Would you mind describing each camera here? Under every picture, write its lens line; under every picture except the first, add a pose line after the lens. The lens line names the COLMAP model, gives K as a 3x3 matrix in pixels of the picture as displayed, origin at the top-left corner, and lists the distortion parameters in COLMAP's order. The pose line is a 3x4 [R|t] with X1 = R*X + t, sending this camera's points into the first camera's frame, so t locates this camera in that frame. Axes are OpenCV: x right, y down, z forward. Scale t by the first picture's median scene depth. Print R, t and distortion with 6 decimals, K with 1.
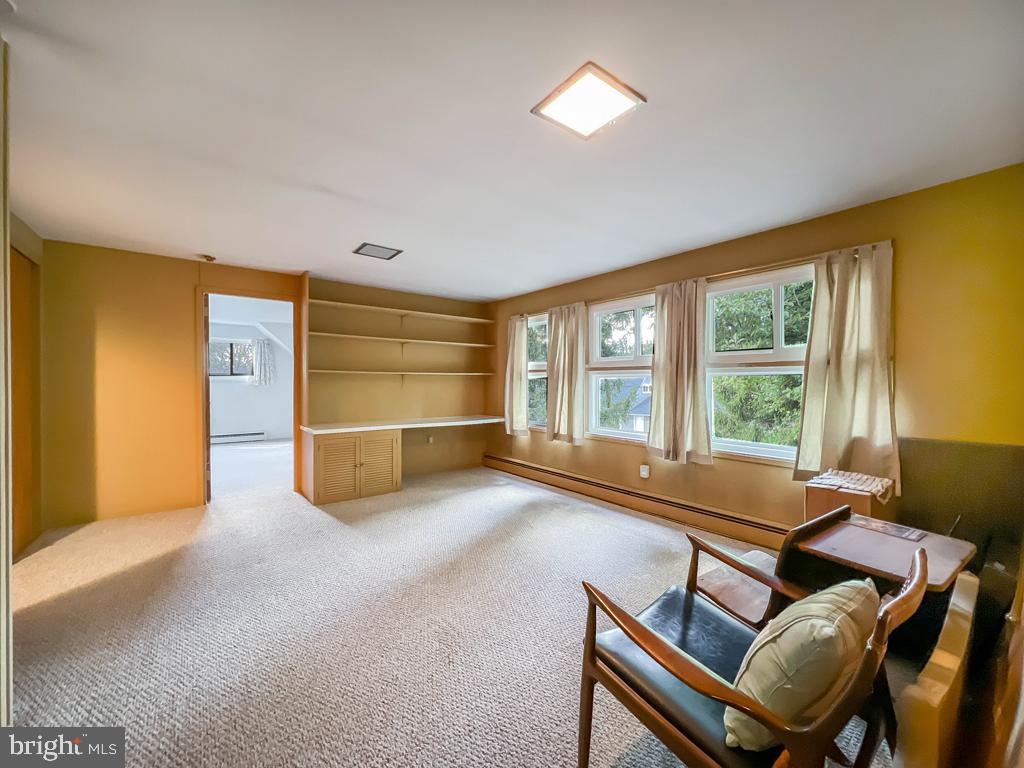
lens RADIAL K [[419.2, 0, 512.0], [0, 419.2, 384.0], [0, 0, 1]] dist [0.000157, 0.000008]
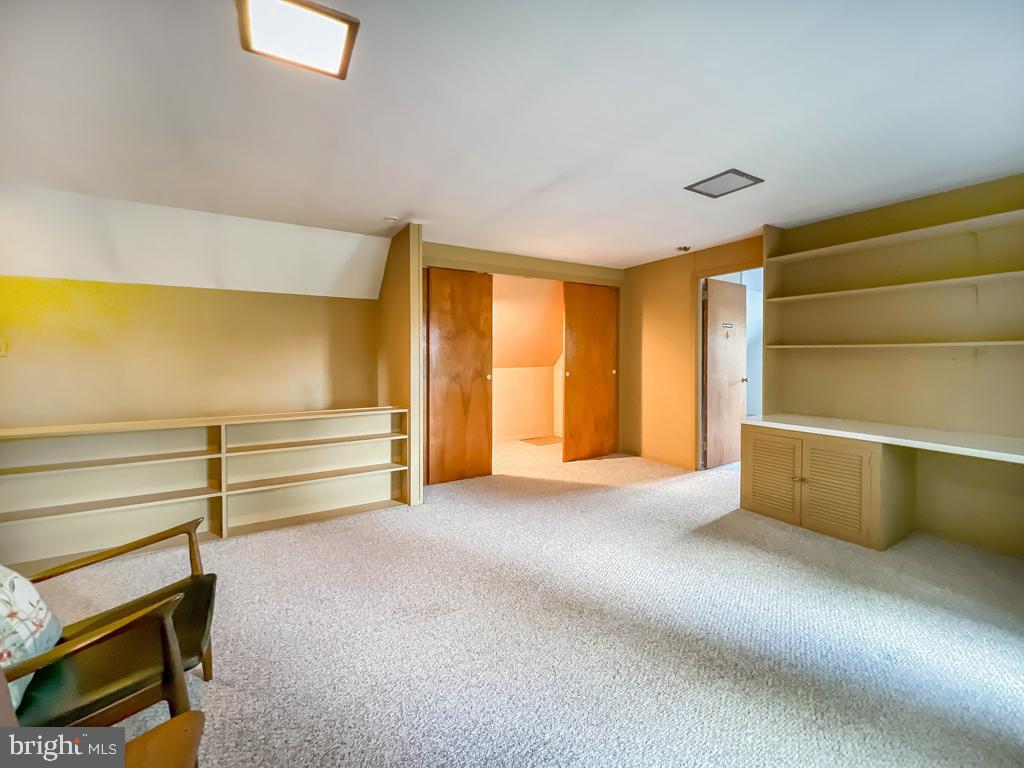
lens RADIAL K [[408.6, 0, 513.1], [0, 408.6, 364.6], [0, 0, 1]] dist [-0.000254, -0.000032]
pose [[-0.116587, 0.010221, -0.993128, 0.405087], [-0.003493, 0.999937, 0.010701, -0.004211], [0.993174, 0.004717, -0.116544, 0.660430]]
